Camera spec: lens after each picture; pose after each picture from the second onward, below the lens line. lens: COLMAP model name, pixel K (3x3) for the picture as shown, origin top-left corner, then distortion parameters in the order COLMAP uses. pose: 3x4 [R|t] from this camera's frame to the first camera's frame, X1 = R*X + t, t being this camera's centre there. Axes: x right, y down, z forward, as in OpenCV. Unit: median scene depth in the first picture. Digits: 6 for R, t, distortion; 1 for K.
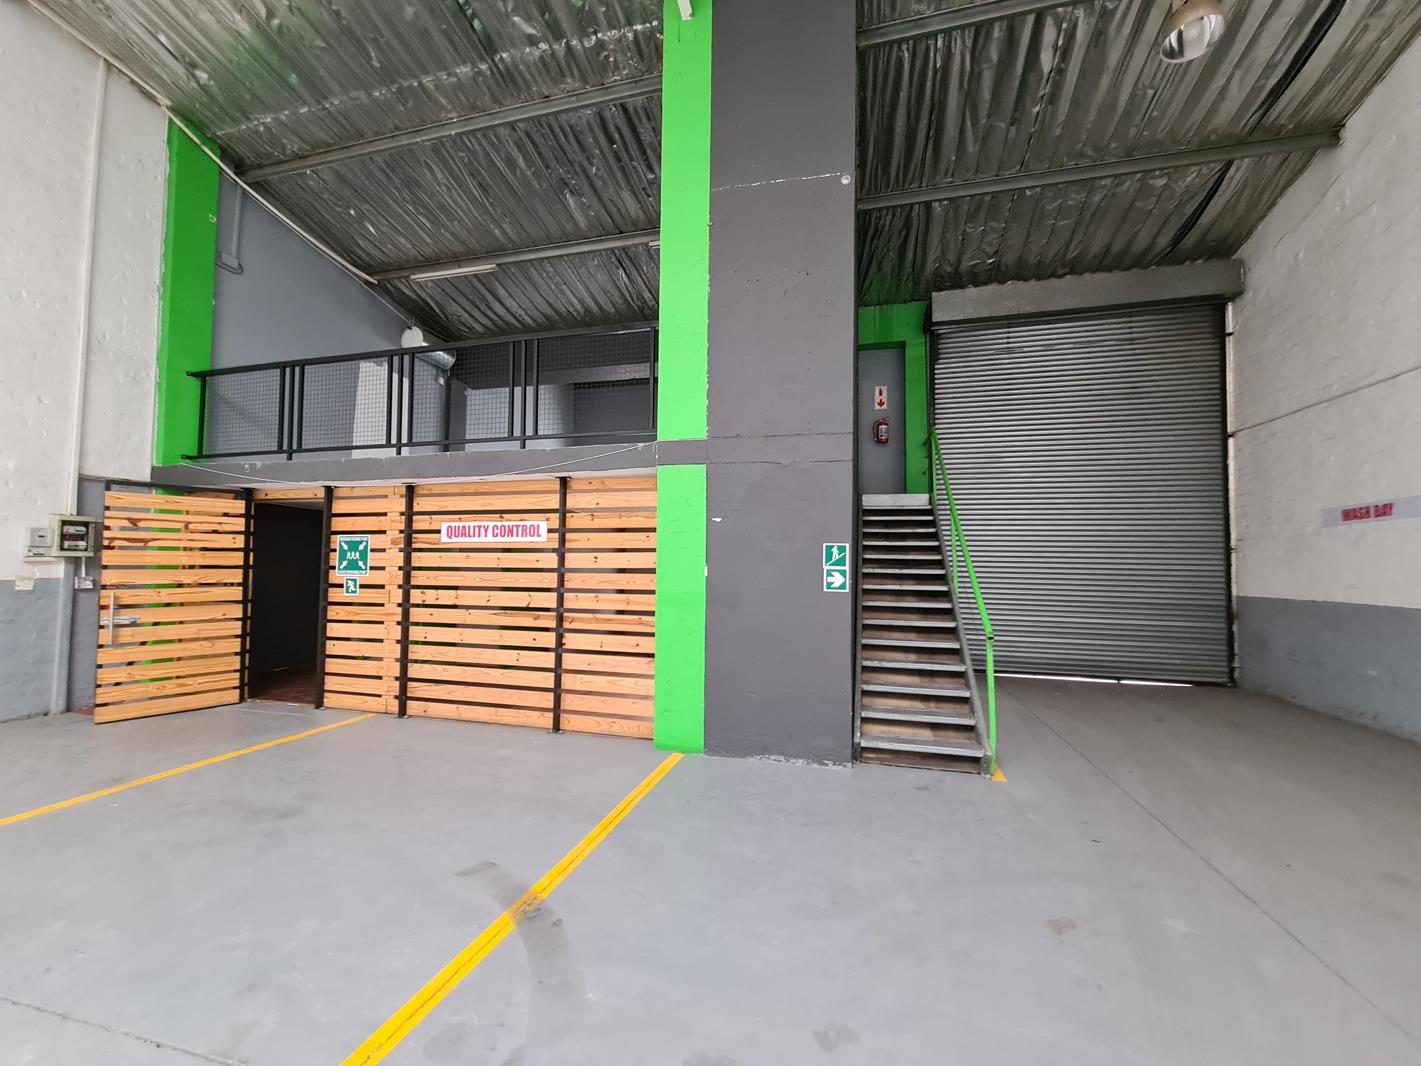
lens RADIAL K [[578.3, 0, 706.6], [0, 578.3, 539.4], [0, 0, 1]] dist [-0.000527, -0.000303]
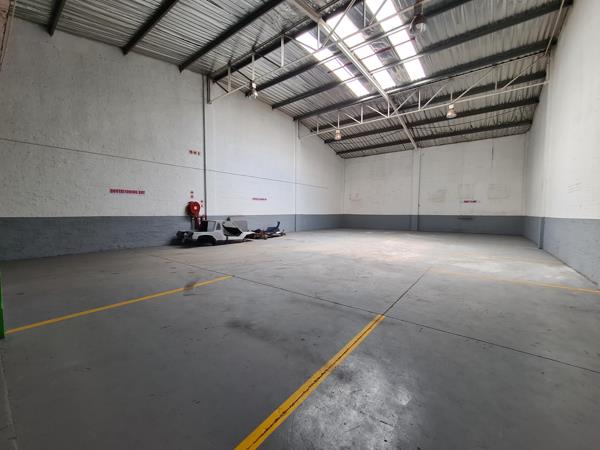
lens RADIAL K [[245.3, 0, 299.8], [0, 245.3, 227.2], [0, 0, 1]] dist [-0.000440, 0.000079]
pose [[-0.924226, -0.038101, 0.379941, -0.773711], [-0.031987, 0.999237, 0.022395, 0.056855], [-0.380505, 0.008545, -0.924739, 1.048404]]
